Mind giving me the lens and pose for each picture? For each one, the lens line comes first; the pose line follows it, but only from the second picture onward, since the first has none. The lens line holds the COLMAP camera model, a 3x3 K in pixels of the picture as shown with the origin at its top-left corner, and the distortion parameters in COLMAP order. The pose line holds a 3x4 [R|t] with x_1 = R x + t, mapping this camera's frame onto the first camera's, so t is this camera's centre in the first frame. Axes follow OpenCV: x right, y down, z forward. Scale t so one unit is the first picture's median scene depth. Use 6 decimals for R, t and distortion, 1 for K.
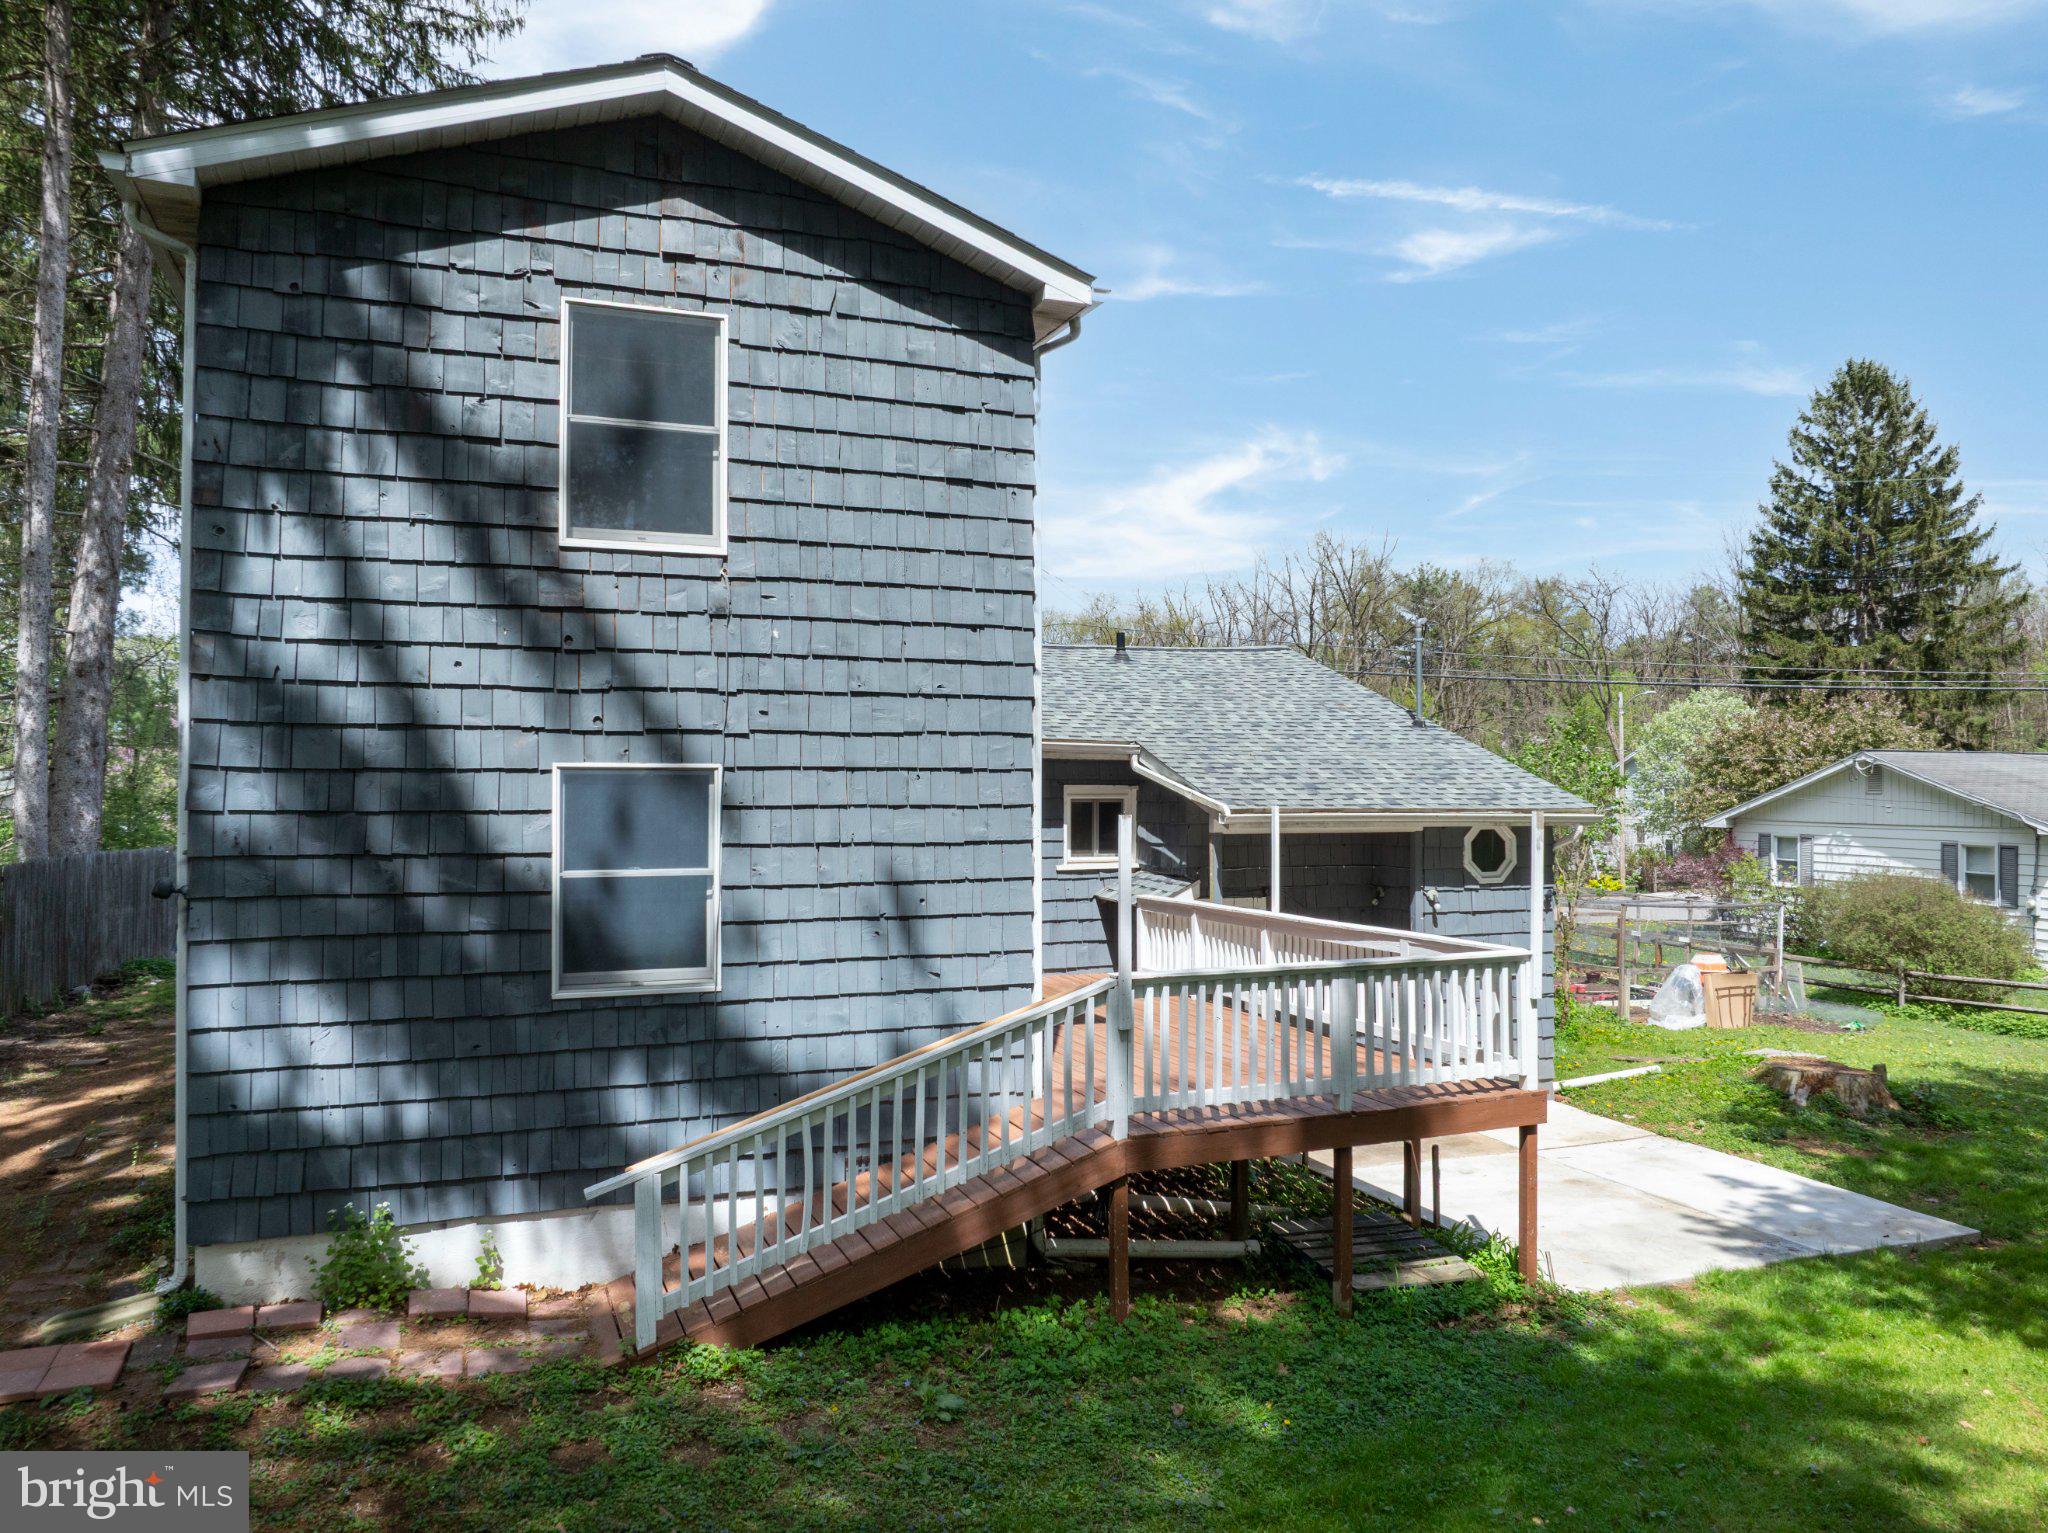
lens RADIAL K [[1440.4, 0, 1024.0], [0, 1440.4, 766.5], [0, 0, 1]] dist [-0.035270, 0.000465]
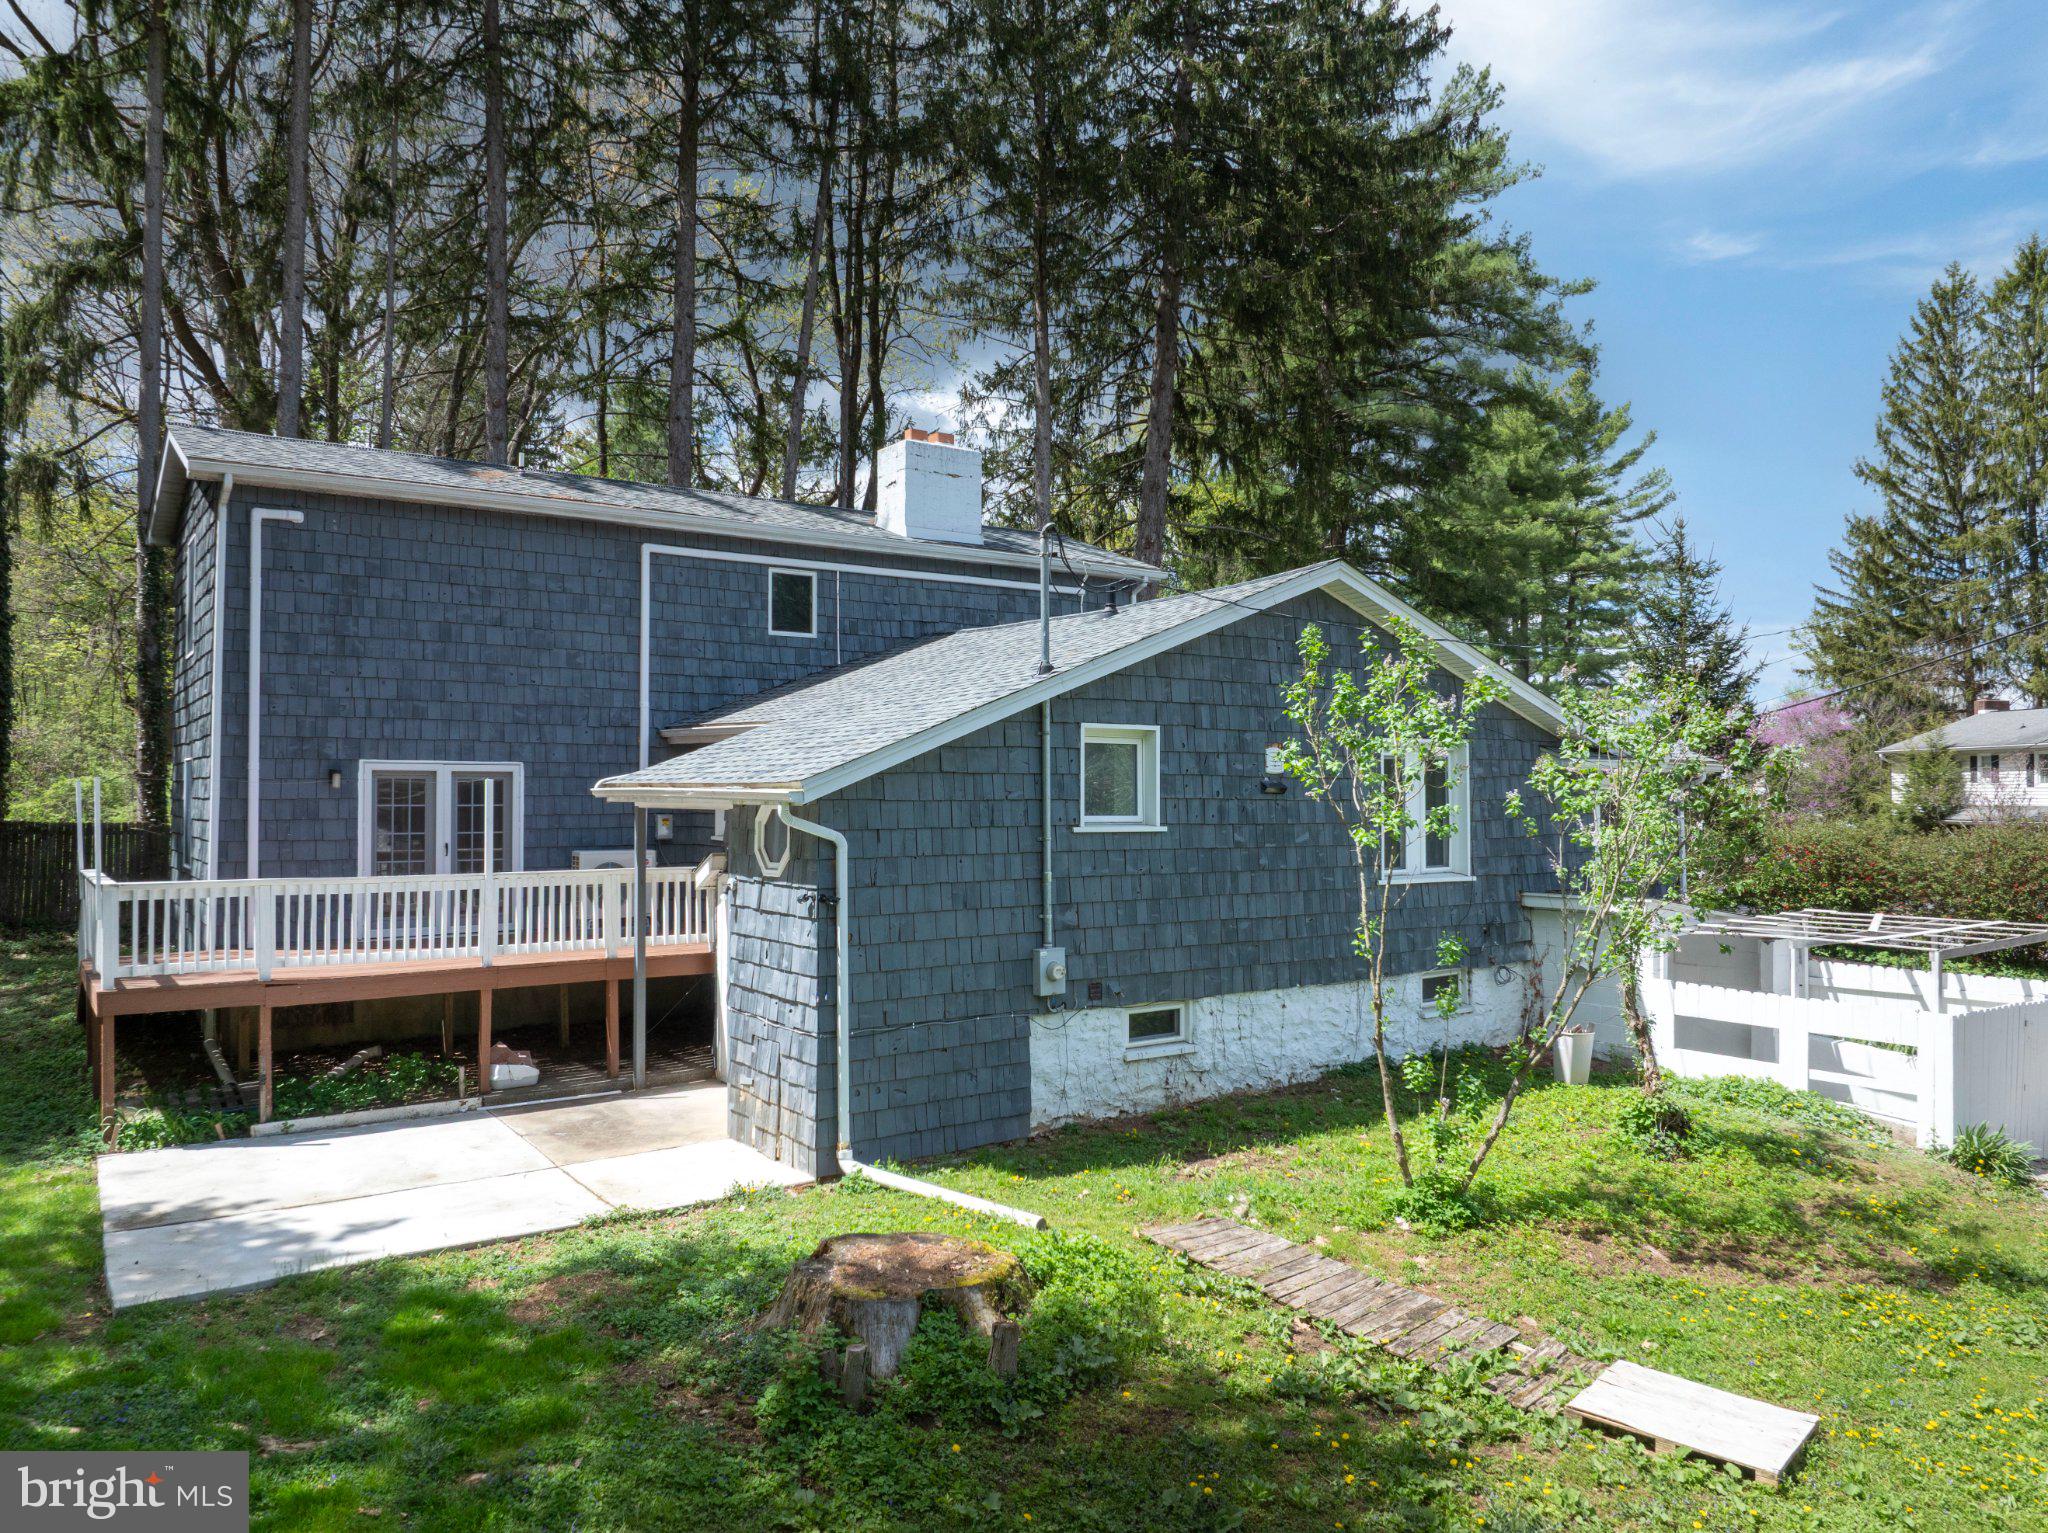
lens RADIAL K [[1440.4, 0, 1024.0], [0, 1440.4, 766.5], [0, 0, 1]] dist [-0.035270, 0.000465]
pose [[0.228240, -0.011290, -0.973539, 1.442946], [0.025867, 0.999650, -0.005528, 0.036103], [0.973261, -0.023921, 0.228452, 1.216274]]
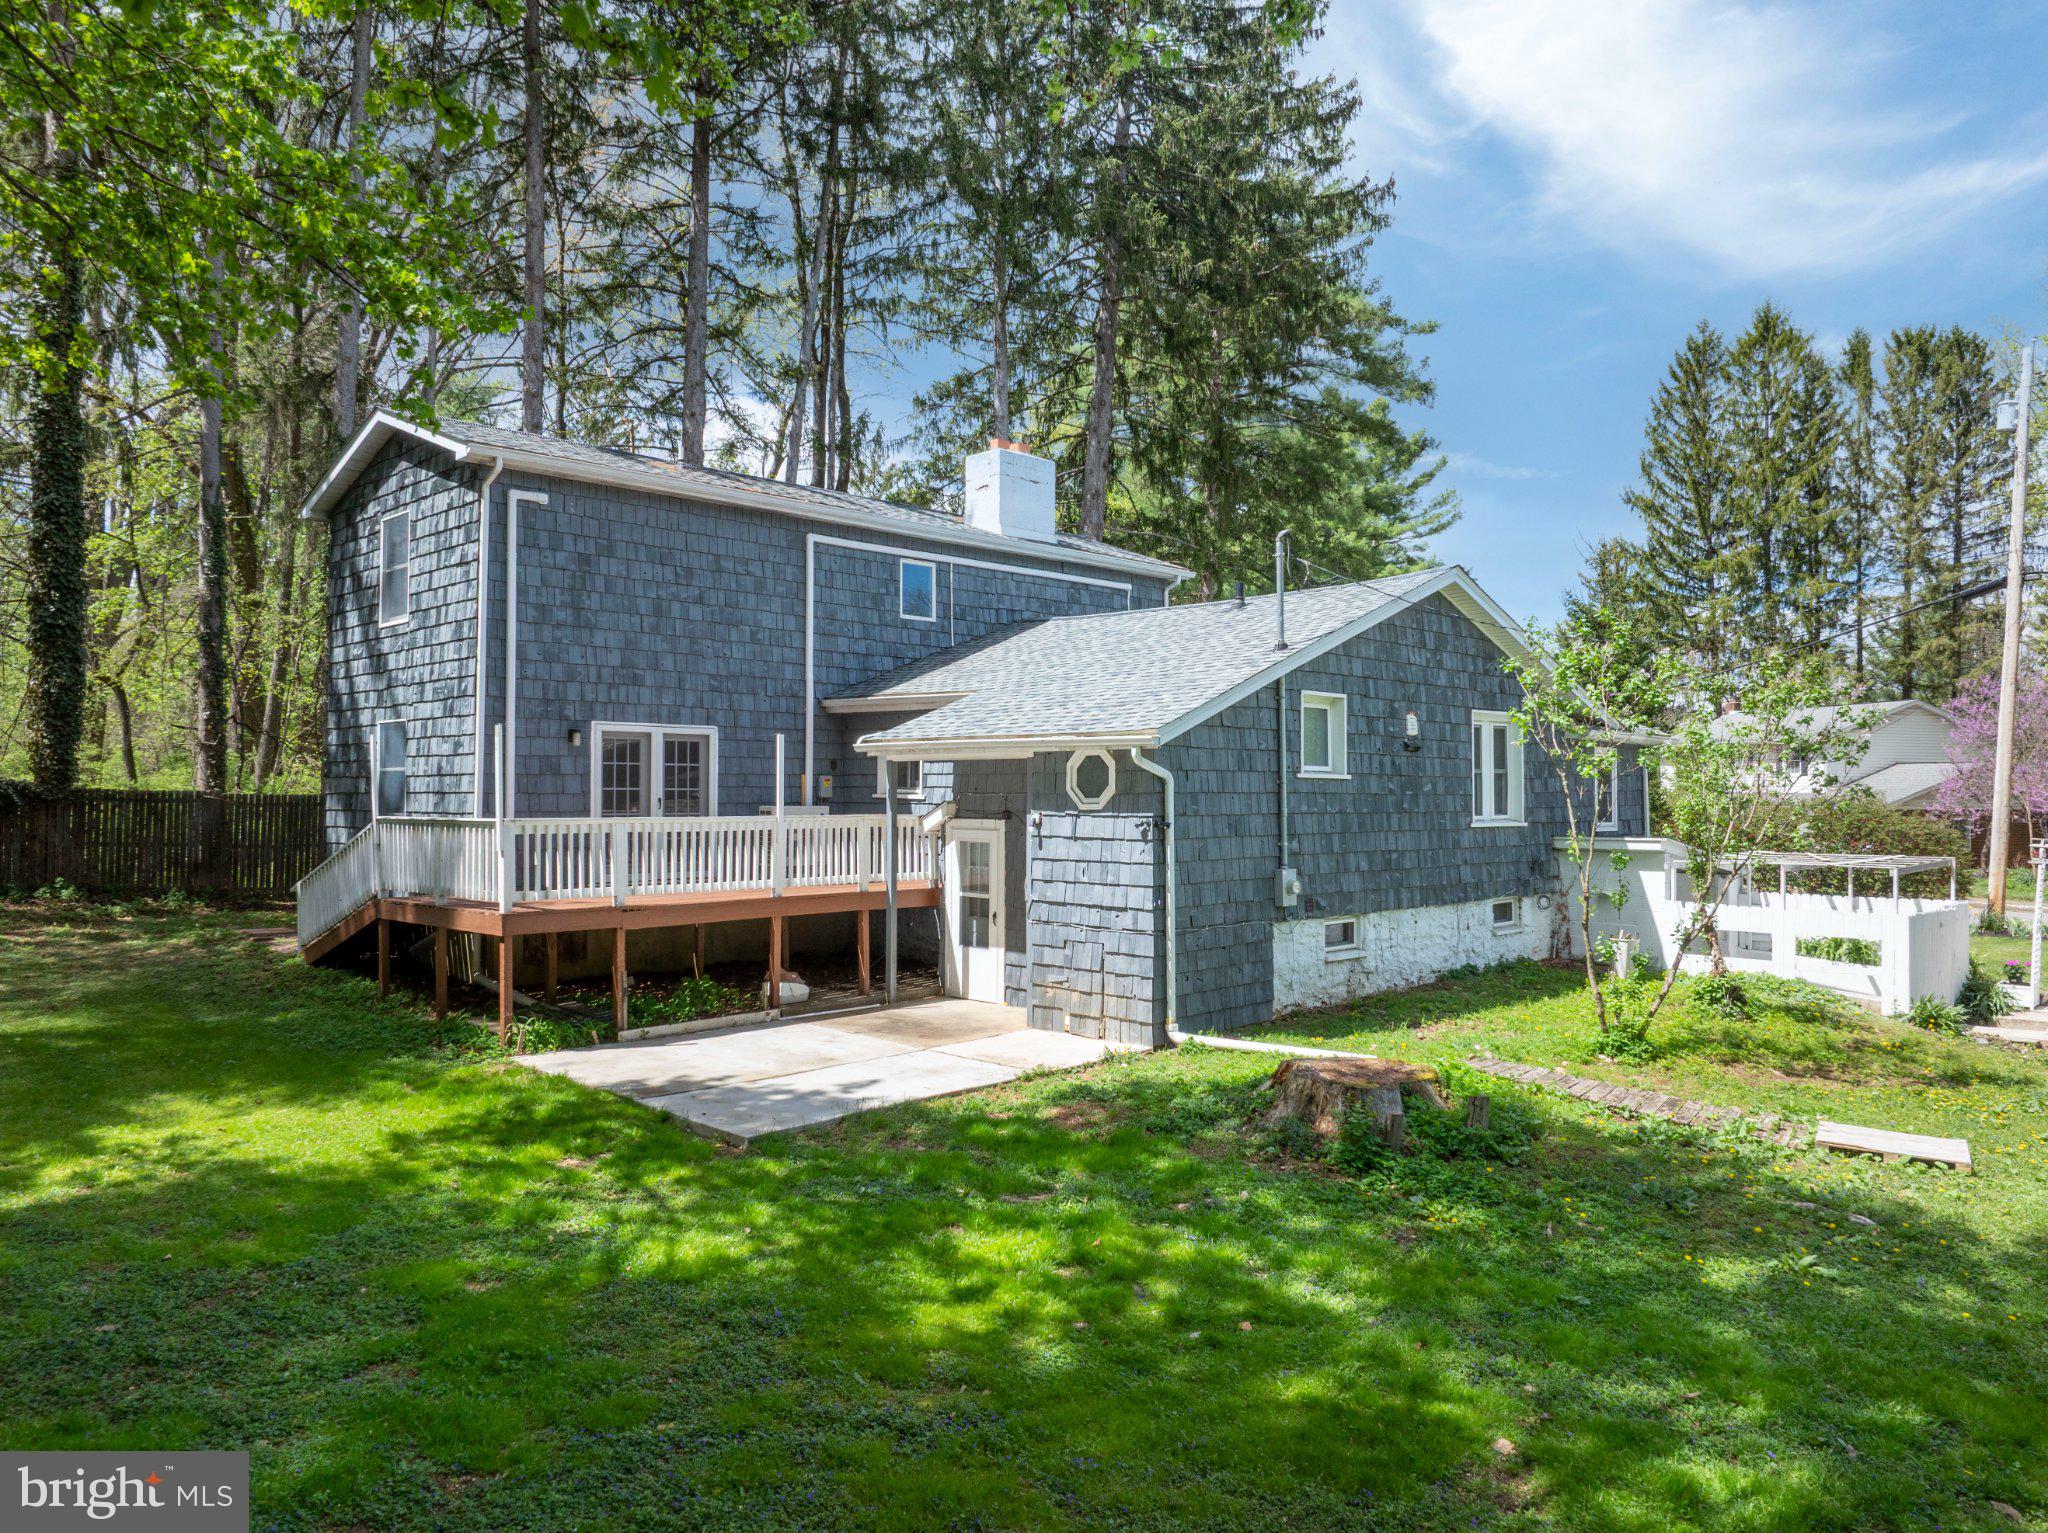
lens RADIAL K [[1440.4, 0, 1024.0], [0, 1440.4, 766.5], [0, 0, 1]] dist [-0.035270, 0.000465]
pose [[0.394339, -0.010543, -0.918905, 1.539954], [0.022821, 0.999738, -0.001677, 0.066748], [0.918682, -0.020309, 0.394476, 0.727230]]
